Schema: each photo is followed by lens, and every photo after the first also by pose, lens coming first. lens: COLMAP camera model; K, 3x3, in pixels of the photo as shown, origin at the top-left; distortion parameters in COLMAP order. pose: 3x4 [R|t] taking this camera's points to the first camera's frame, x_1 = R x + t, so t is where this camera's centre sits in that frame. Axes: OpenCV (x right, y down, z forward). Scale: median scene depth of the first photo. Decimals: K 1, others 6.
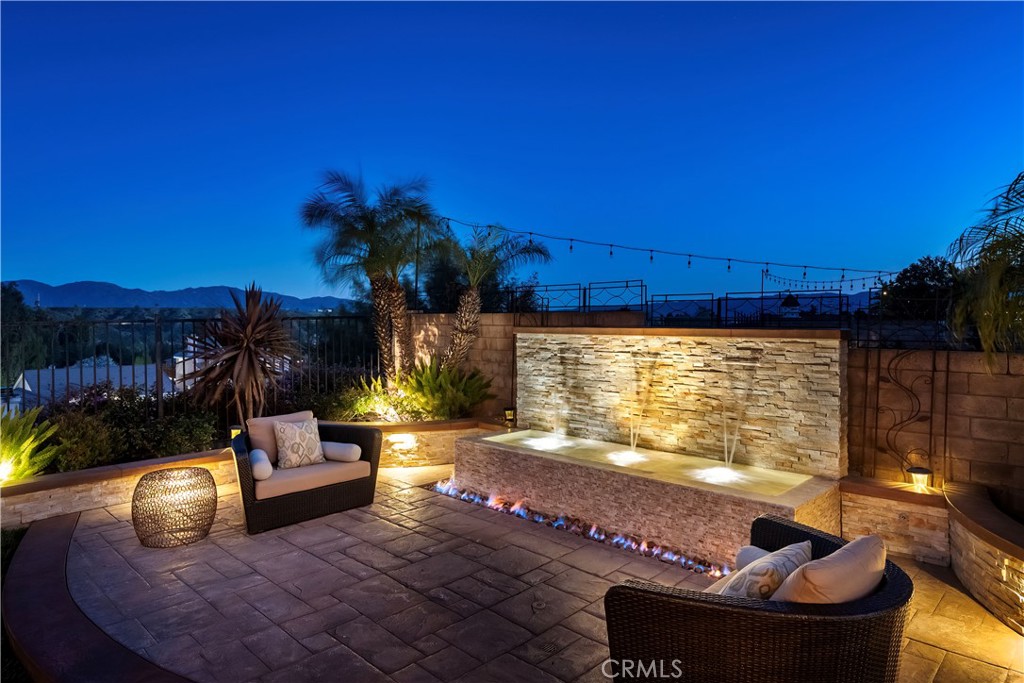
lens RADIAL K [[622.0, 0, 513.0], [0, 622.0, 346.2], [0, 0, 1]] dist [0.001460, -0.000853]
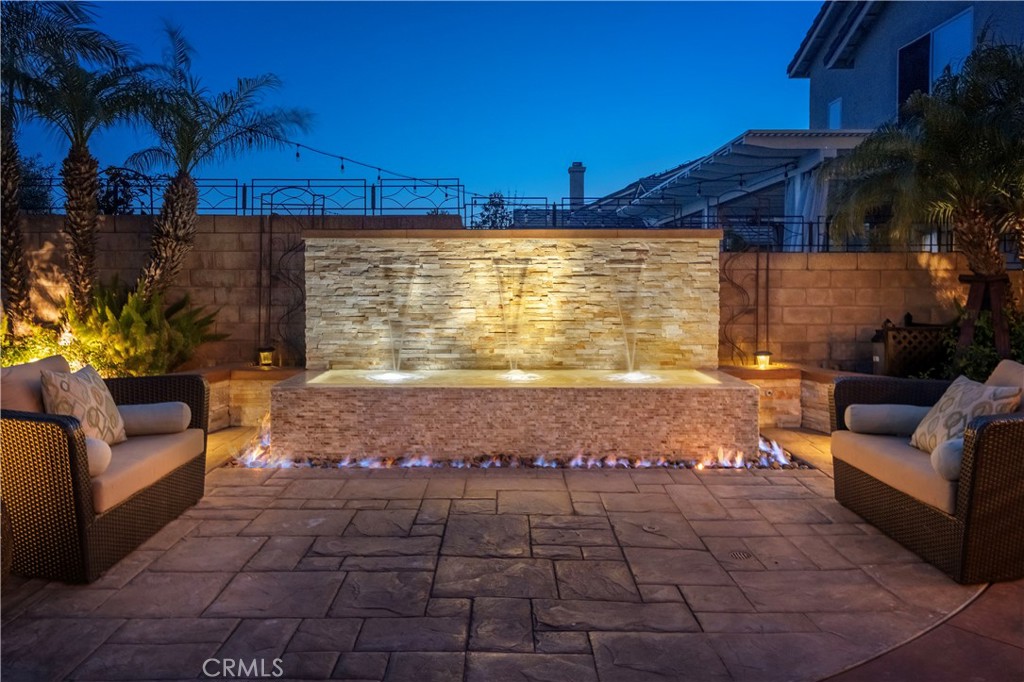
lens RADIAL K [[708.4, 0, 510.7], [0, 708.4, 337.5], [0, 0, 1]] dist [0.009333, -0.000637]
pose [[0.721019, -0.056603, 0.690600, -0.521645], [0.028418, 0.998235, 0.052148, 0.075273], [-0.692333, -0.017974, 0.721355, 0.319740]]
